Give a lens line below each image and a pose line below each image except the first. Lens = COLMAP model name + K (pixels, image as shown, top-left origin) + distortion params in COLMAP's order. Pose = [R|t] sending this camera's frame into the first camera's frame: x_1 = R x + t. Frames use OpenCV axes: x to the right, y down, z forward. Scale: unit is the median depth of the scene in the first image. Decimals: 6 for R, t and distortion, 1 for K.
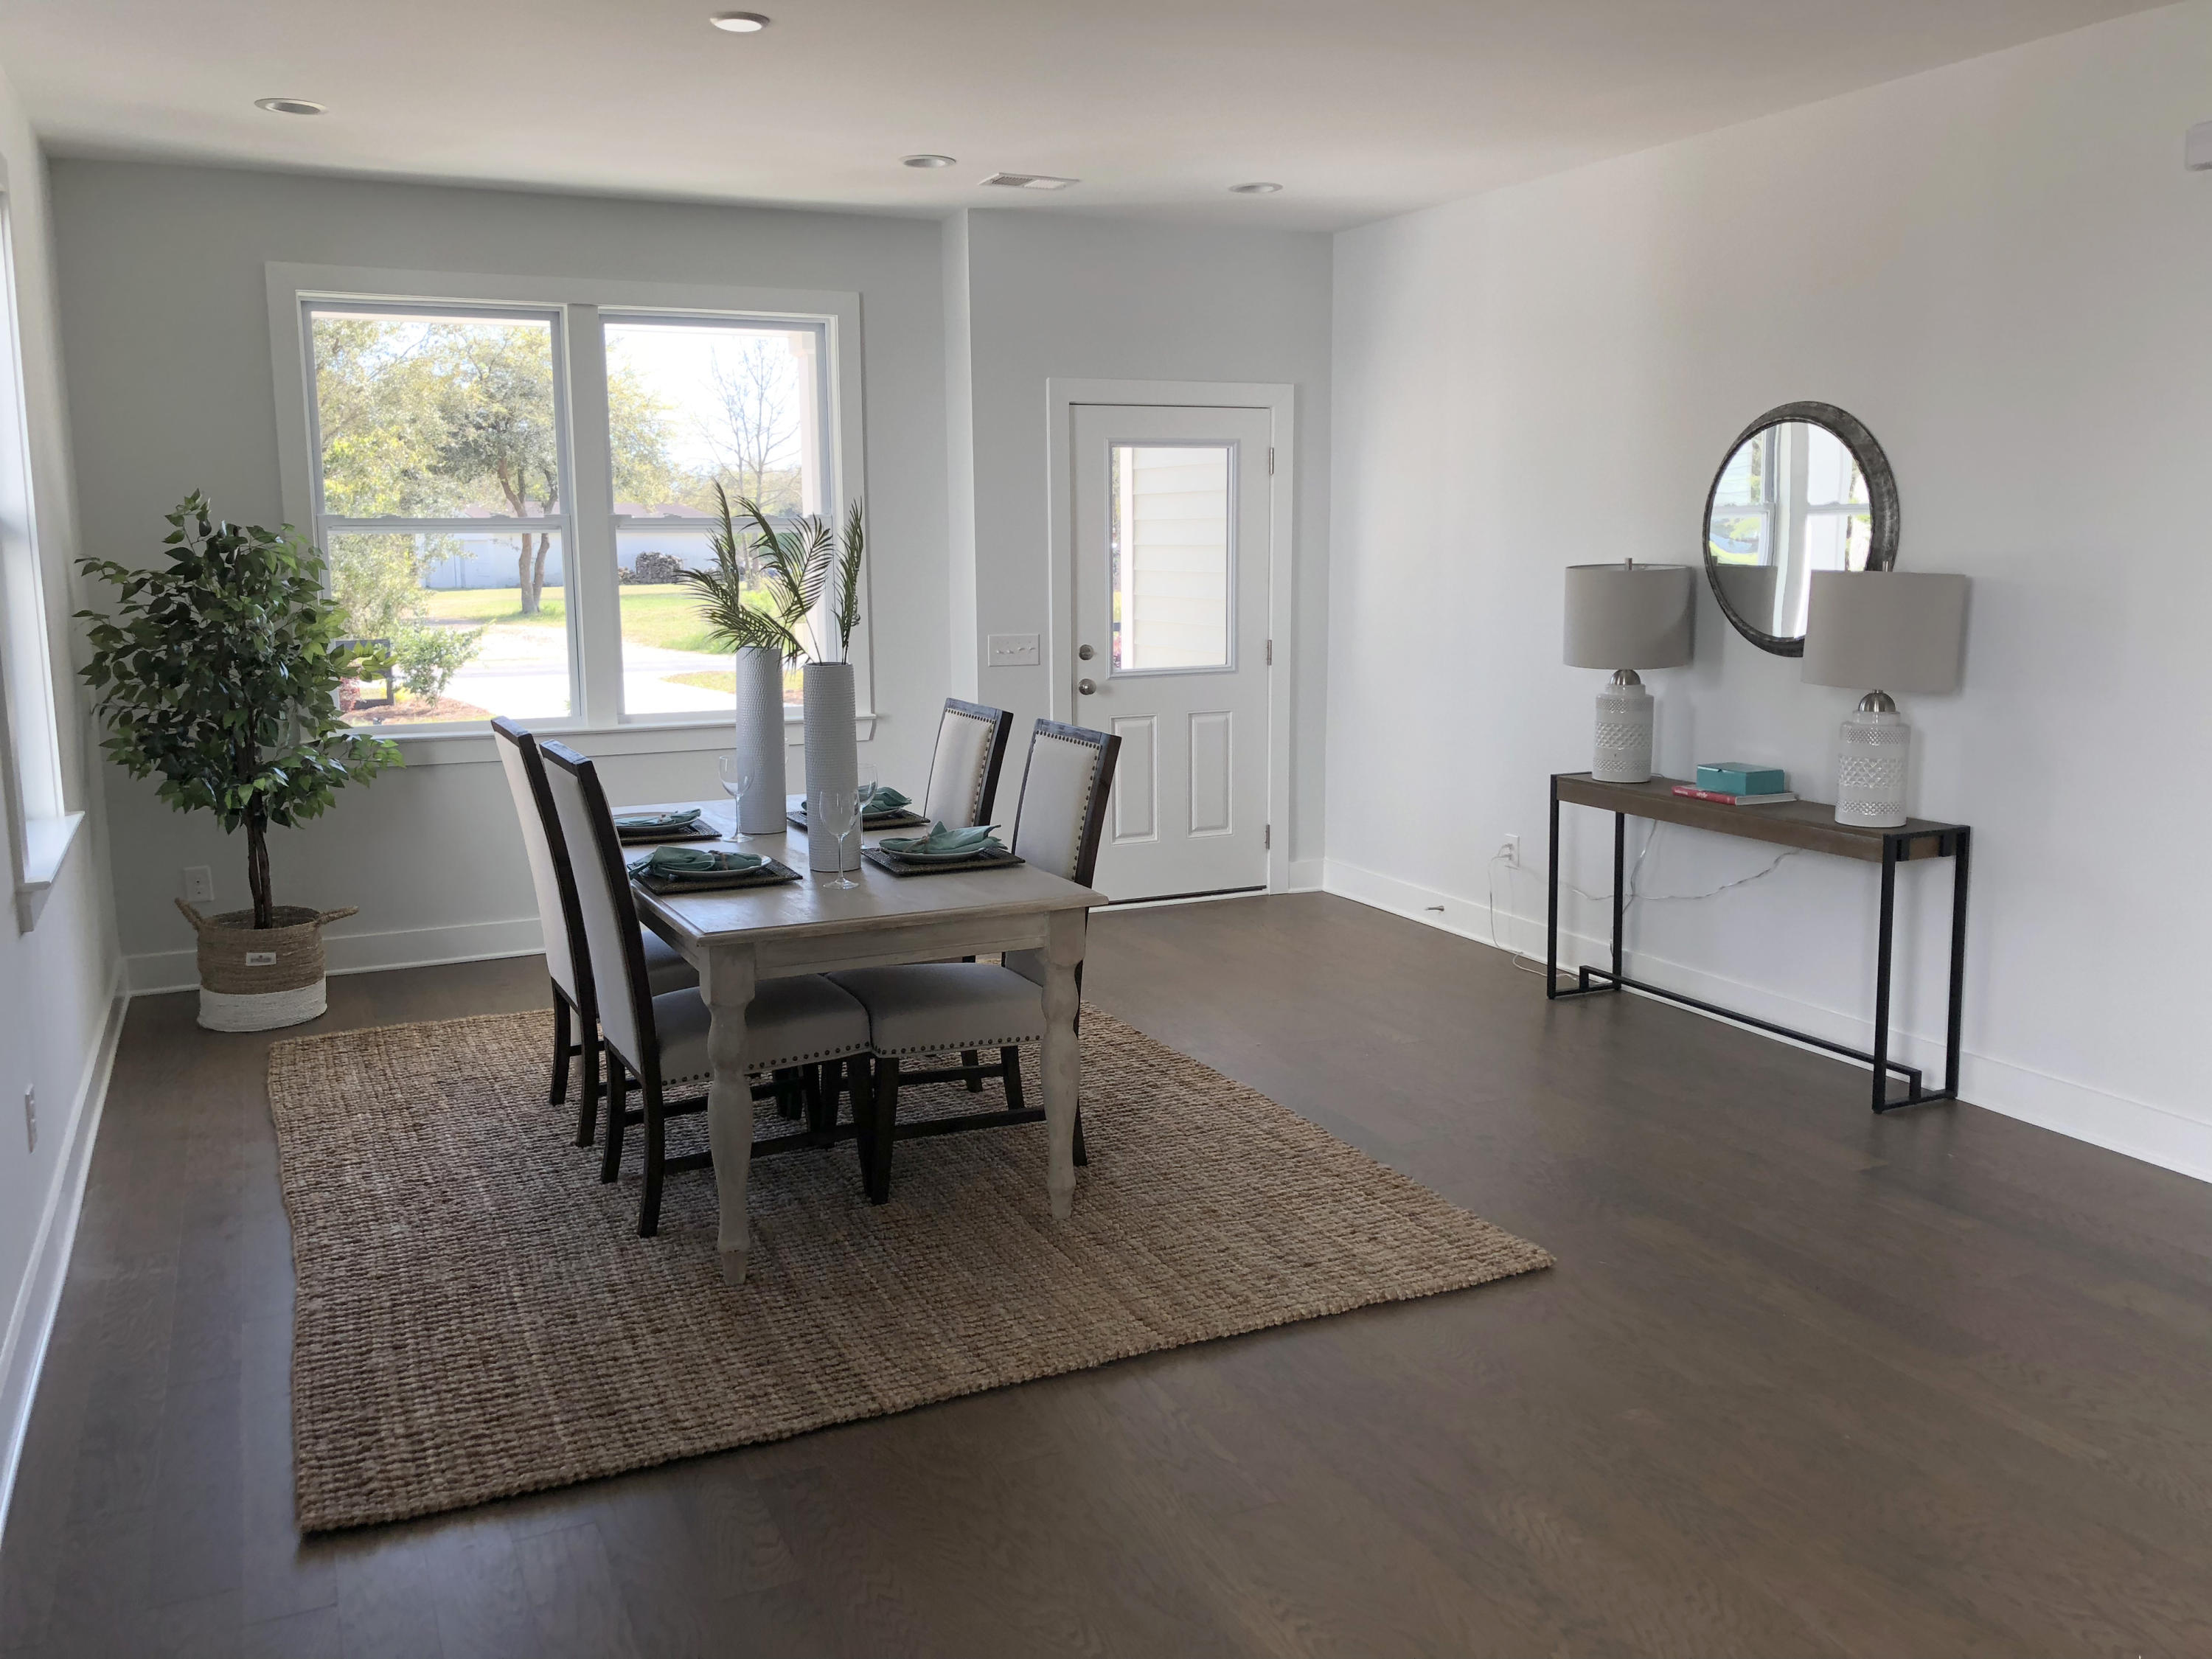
lens RADIAL K [[1808.0, 0, 1102.8], [0, 1808.0, 820.2], [0, 0, 1]] dist [0.086480, -0.161986]
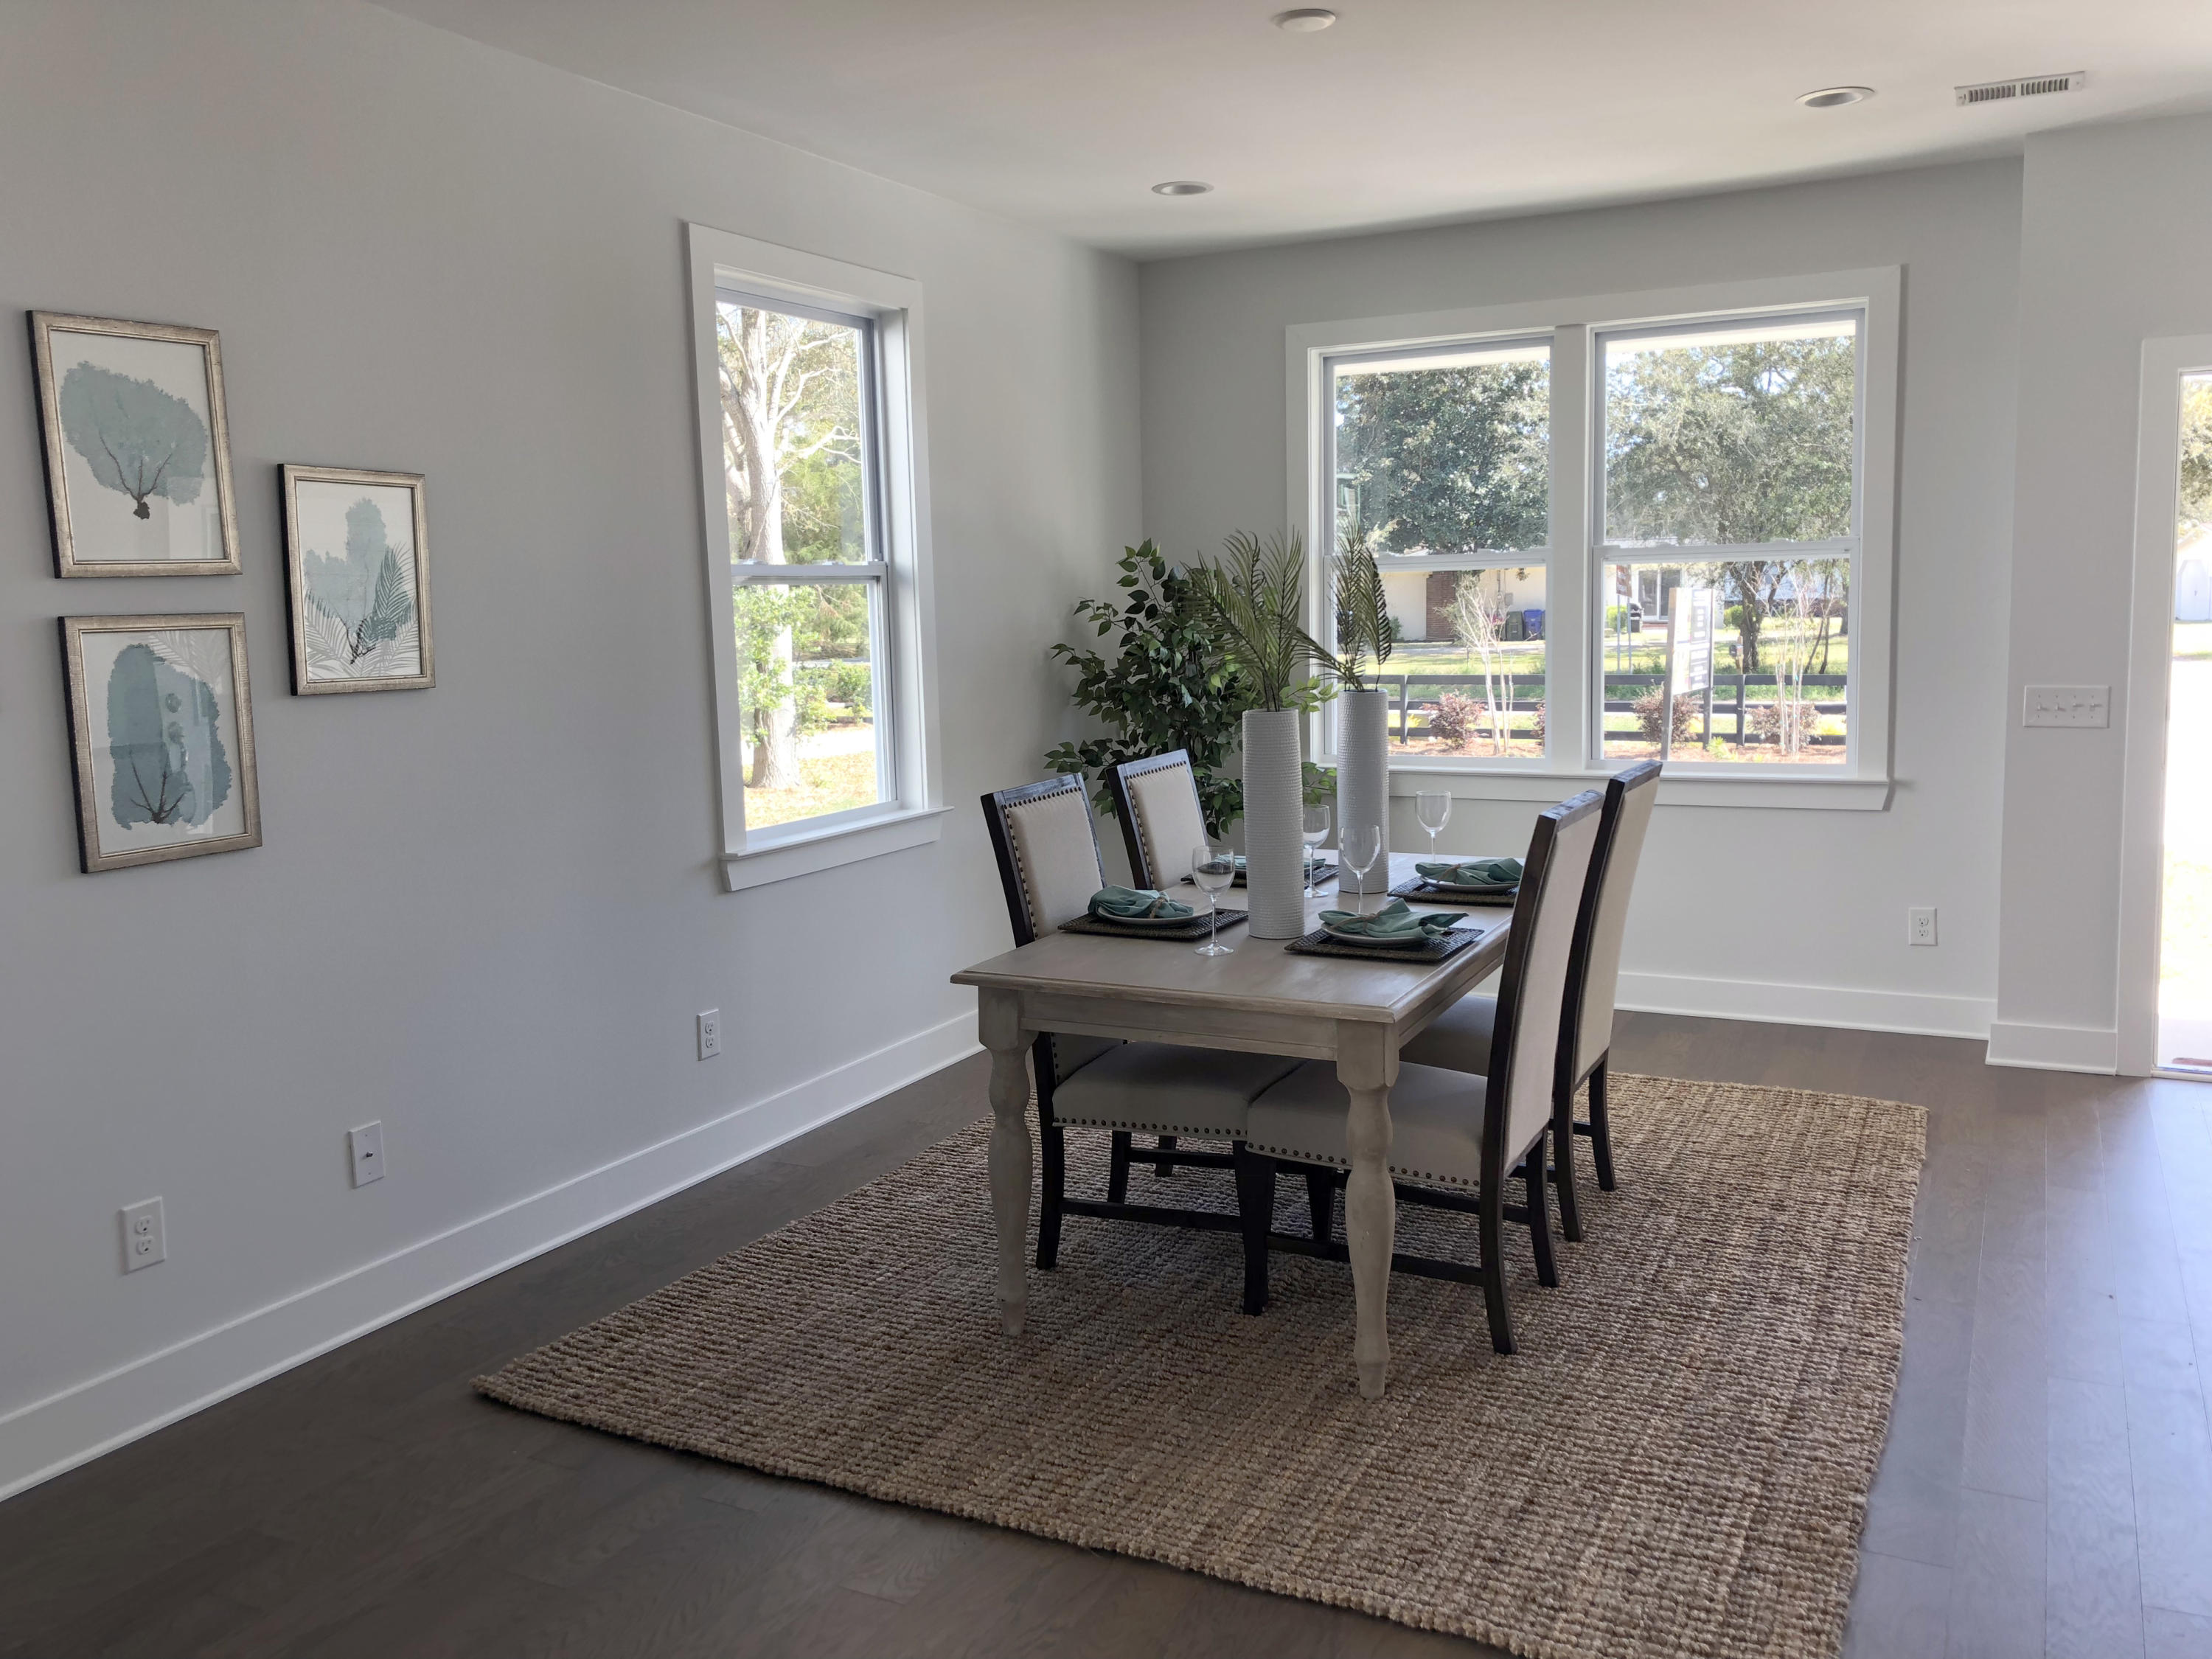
lens RADIAL K [[1808.0, 0, 1102.8], [0, 1808.0, 820.2], [0, 0, 1]] dist [0.086480, -0.161986]
pose [[0.610697, 0.089756, -0.786761, 0.427860], [-0.103905, 0.994048, 0.032752, -0.043015], [0.785018, 0.061747, 0.616388, 0.312423]]
